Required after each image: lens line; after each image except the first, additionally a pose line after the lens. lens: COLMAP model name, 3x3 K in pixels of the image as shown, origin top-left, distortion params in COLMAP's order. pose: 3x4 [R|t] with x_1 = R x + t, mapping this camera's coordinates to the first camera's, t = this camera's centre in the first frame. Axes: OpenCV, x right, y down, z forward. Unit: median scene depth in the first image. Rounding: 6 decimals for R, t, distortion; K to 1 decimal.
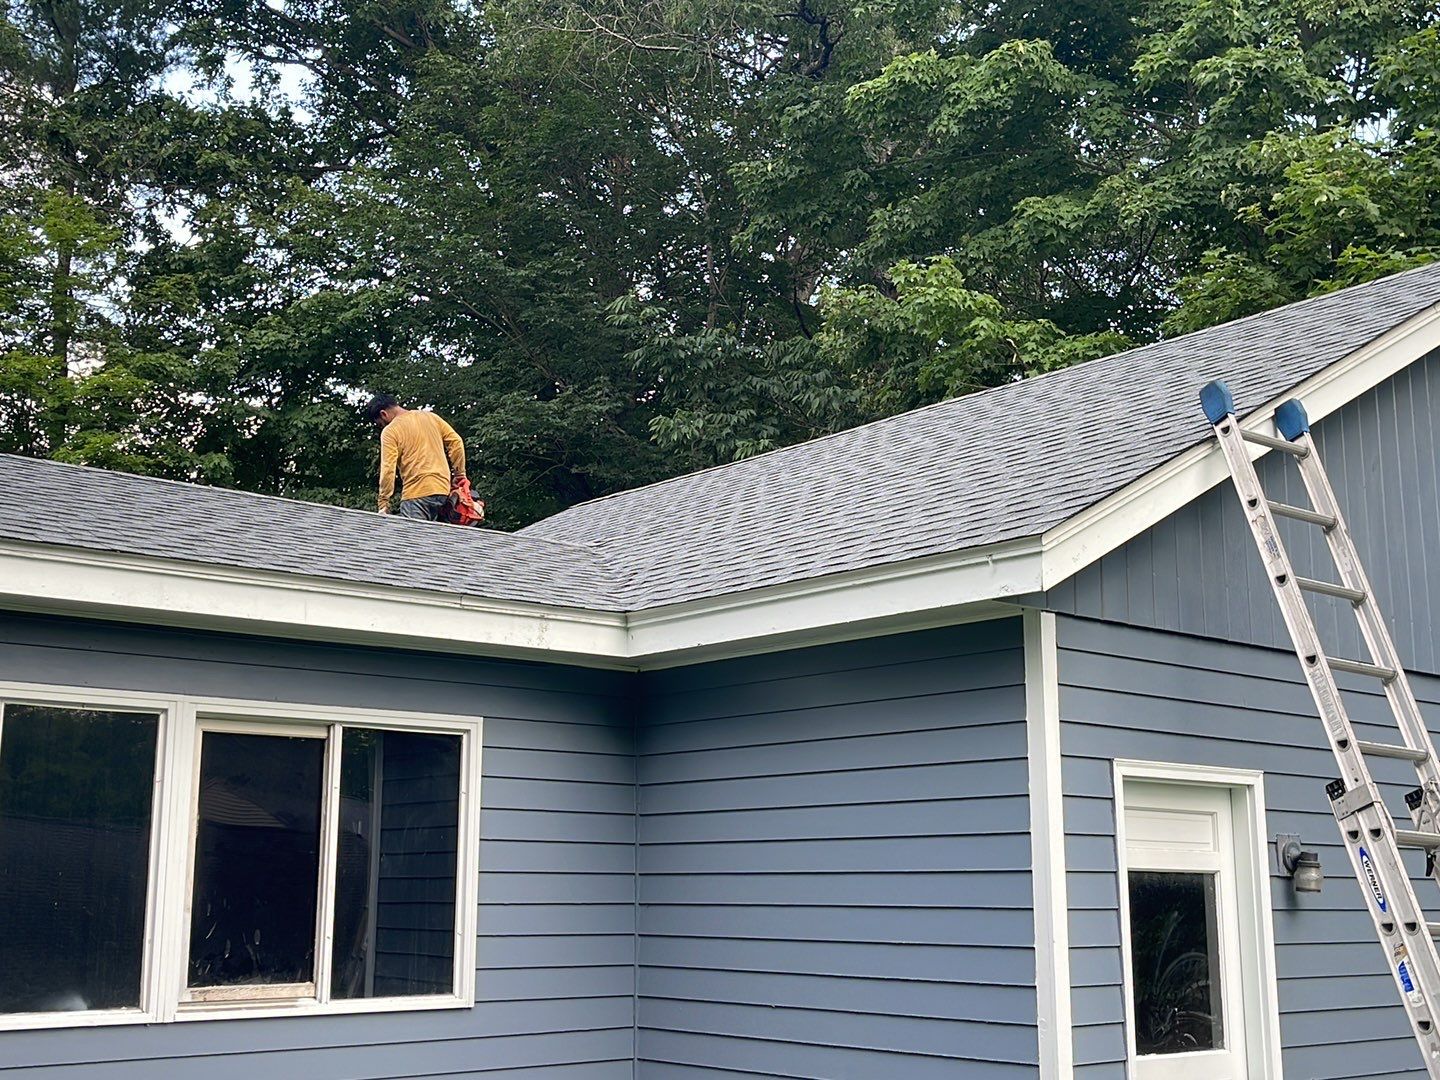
lens RADIAL K [[1707.5, 0, 714.0], [0, 1707.5, 559.0], [0, 0, 1]] dist [0.118069, -0.343046]
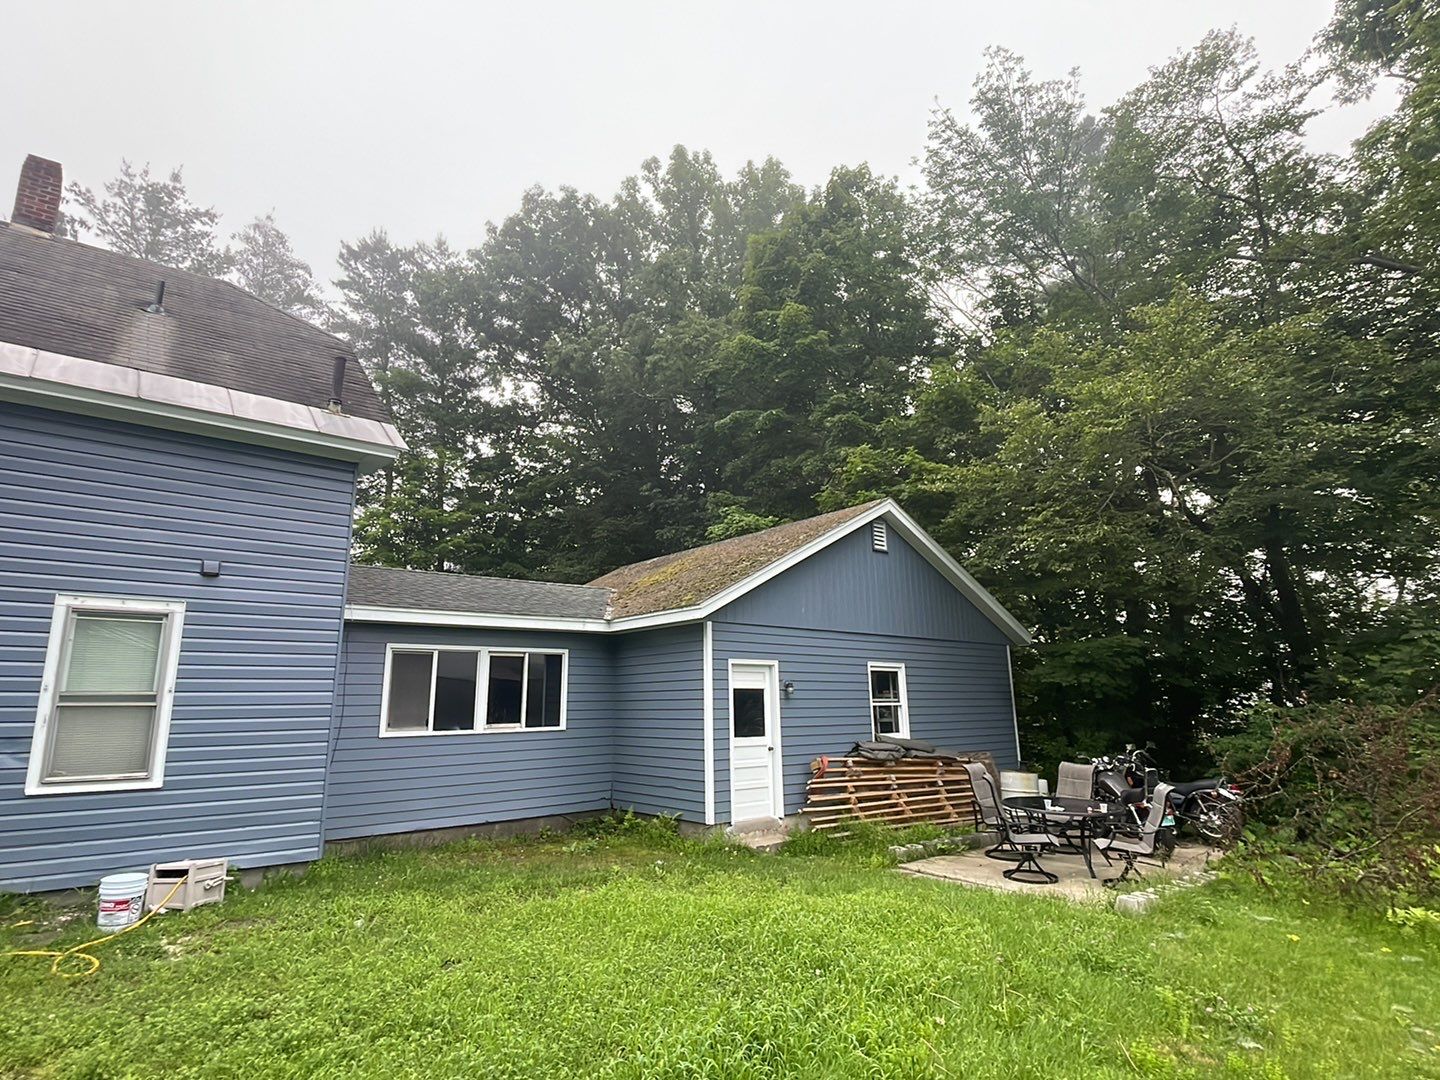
lens RADIAL K [[752.9, 0, 716.6], [0, 752.9, 539.2], [0, 0, 1]] dist [0.046481, -0.050889]
pose [[0.999820, -0.017803, -0.006526, 0.198063], [0.017611, 0.999442, -0.028382, -0.091397], [0.007028, 0.028262, 0.999576, -0.606229]]
